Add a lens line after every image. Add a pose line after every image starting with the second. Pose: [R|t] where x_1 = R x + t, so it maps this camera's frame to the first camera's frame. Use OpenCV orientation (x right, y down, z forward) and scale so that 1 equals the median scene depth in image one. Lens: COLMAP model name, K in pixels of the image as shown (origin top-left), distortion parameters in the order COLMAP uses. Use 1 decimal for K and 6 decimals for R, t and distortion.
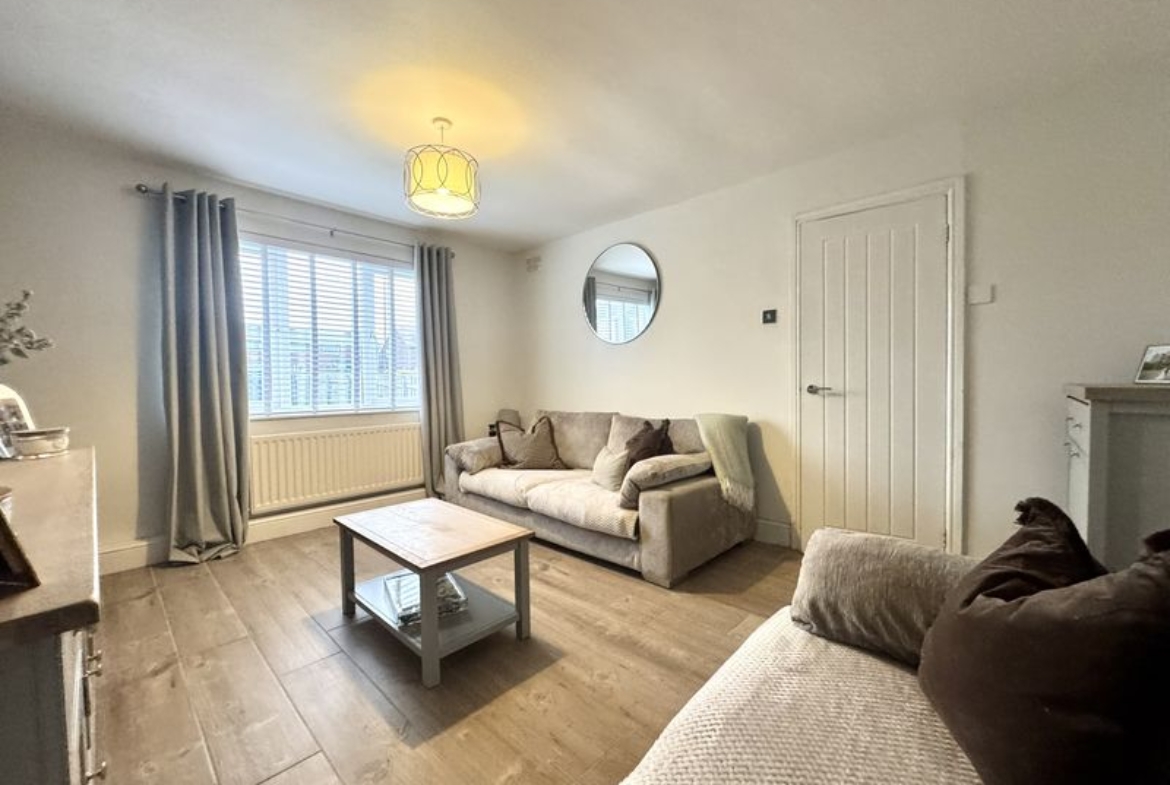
lens RADIAL K [[466.4, 0, 583.8], [0, 466.4, 391.5], [0, 0, 1]] dist [-0.001109, -0.000058]
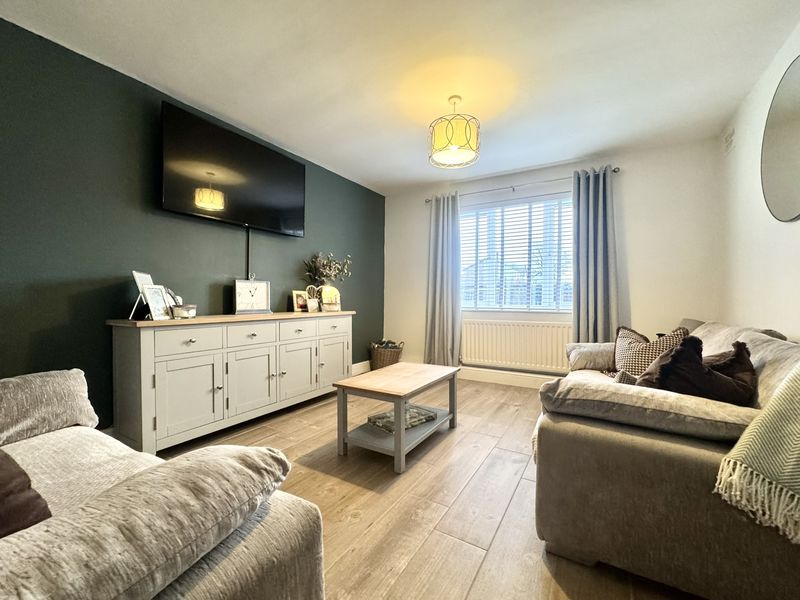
lens RADIAL K [[335.3, 0, 399.6], [0, 335.3, 298.4], [0, 0, 1]] dist [-0.000460, -0.000154]
pose [[0.210666, 0.009137, -0.977515, 0.504146], [-0.028993, 0.999575, 0.003095, 0.017038], [0.977128, 0.027689, 0.210841, 0.493886]]
